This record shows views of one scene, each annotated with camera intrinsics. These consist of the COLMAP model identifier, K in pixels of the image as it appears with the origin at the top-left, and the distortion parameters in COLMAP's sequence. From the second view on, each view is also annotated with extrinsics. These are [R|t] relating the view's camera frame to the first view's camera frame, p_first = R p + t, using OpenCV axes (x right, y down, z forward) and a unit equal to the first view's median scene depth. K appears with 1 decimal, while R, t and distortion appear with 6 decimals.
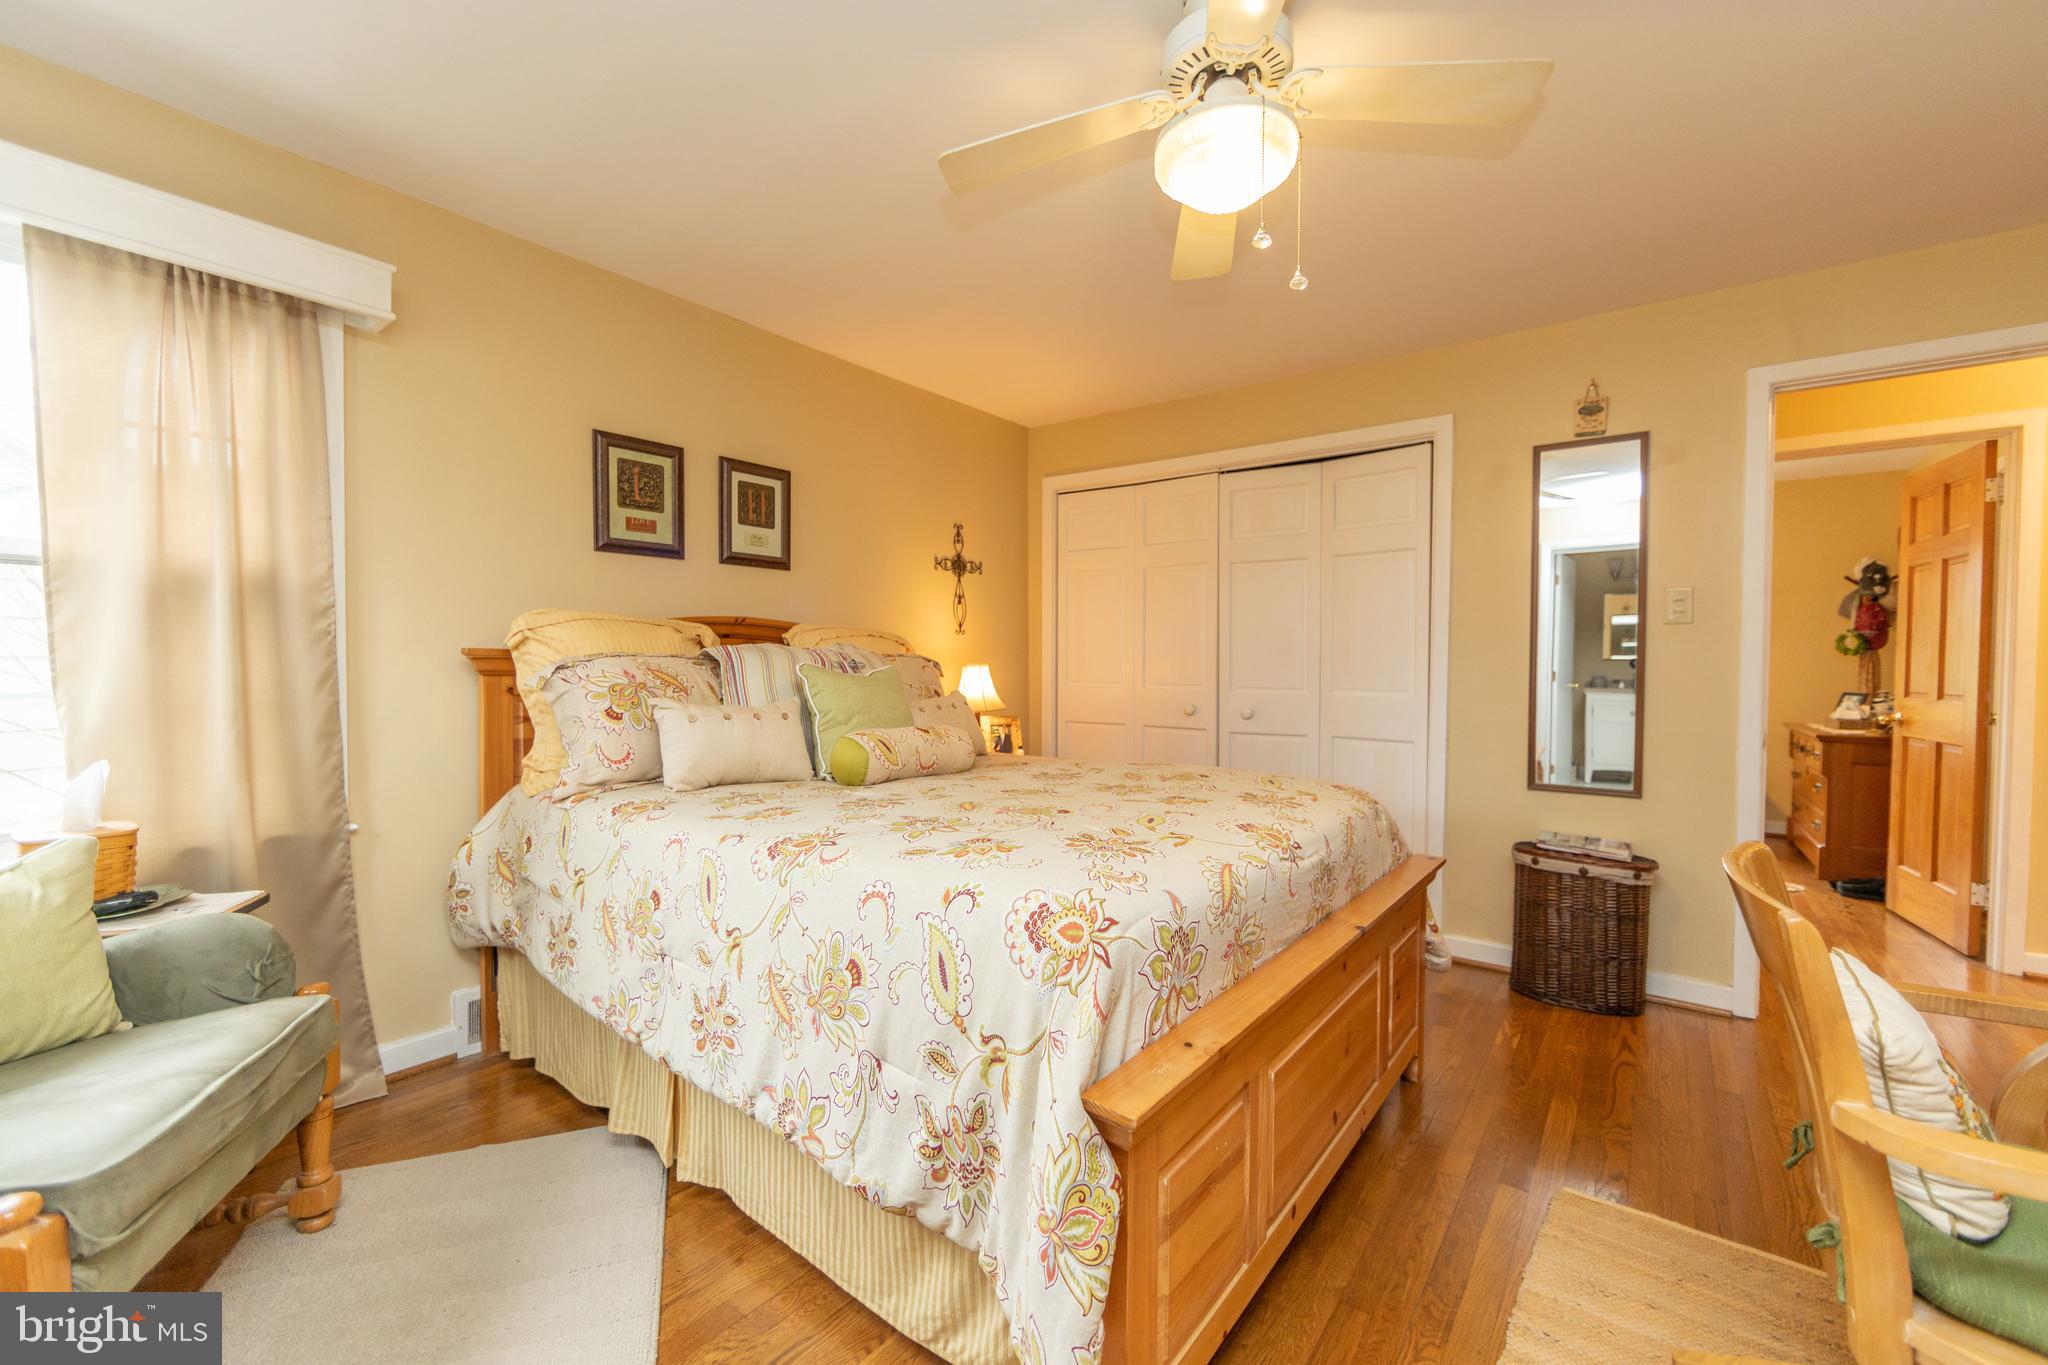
lens RADIAL K [[830.1, 0, 1038.8], [0, 830.1, 675.3], [0, 0, 1]] dist [-0.003017, -0.000593]
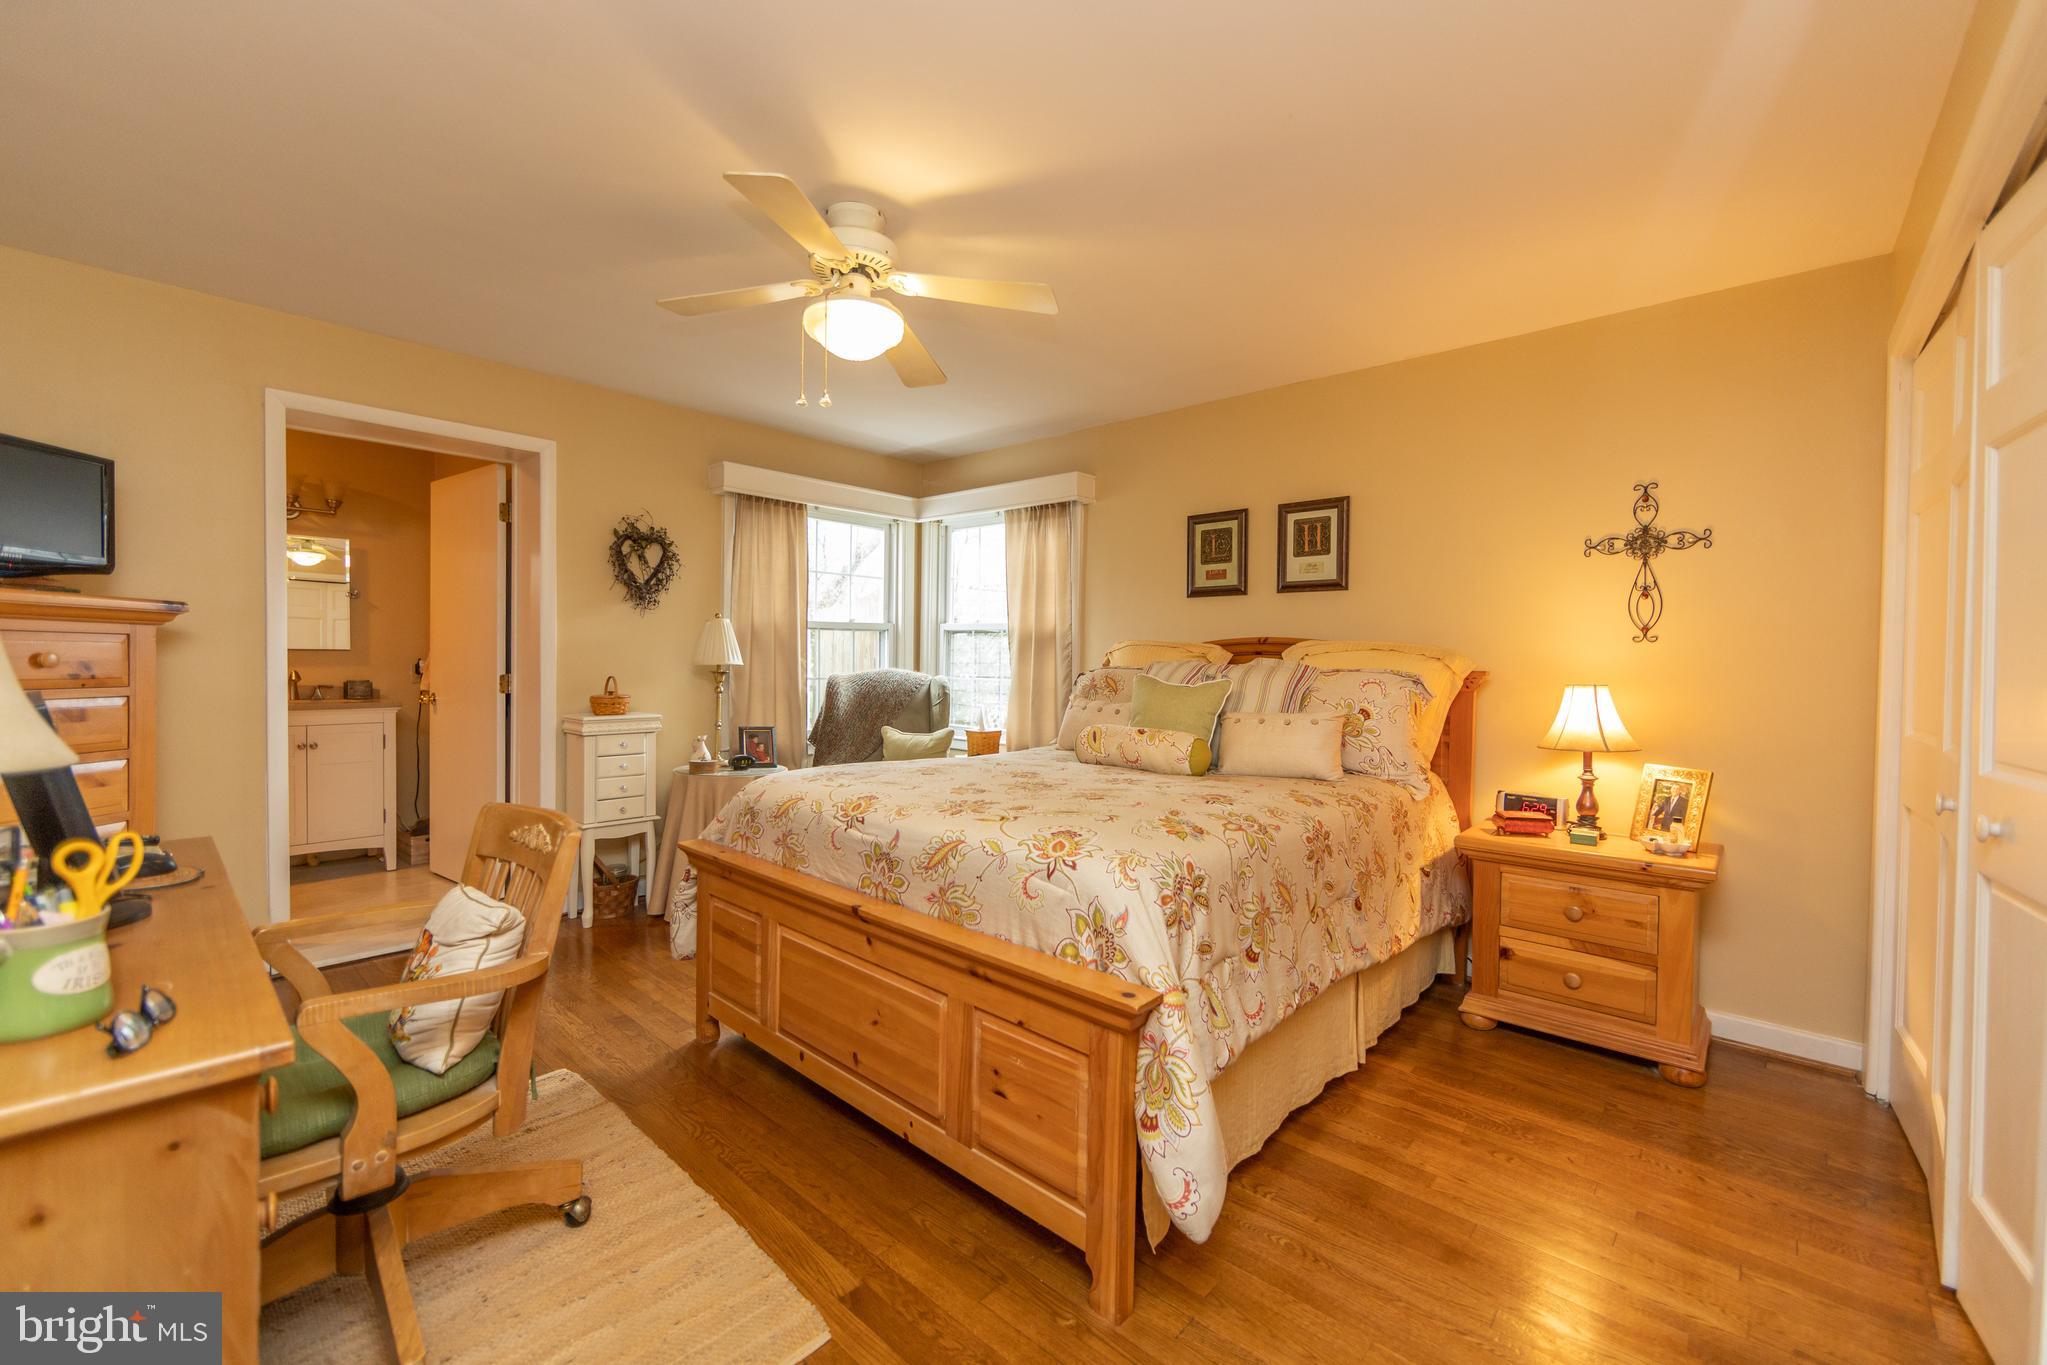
lens RADIAL K [[829.7, 0, 1038.3], [0, 829.7, 675.3], [0, 0, 1]] dist [-0.003017, -0.000593]
pose [[-0.076181, 0.011327, -0.997030, 0.849712], [-0.032679, 0.999370, 0.013850, -0.020657], [0.996558, 0.033637, -0.075763, 0.748406]]
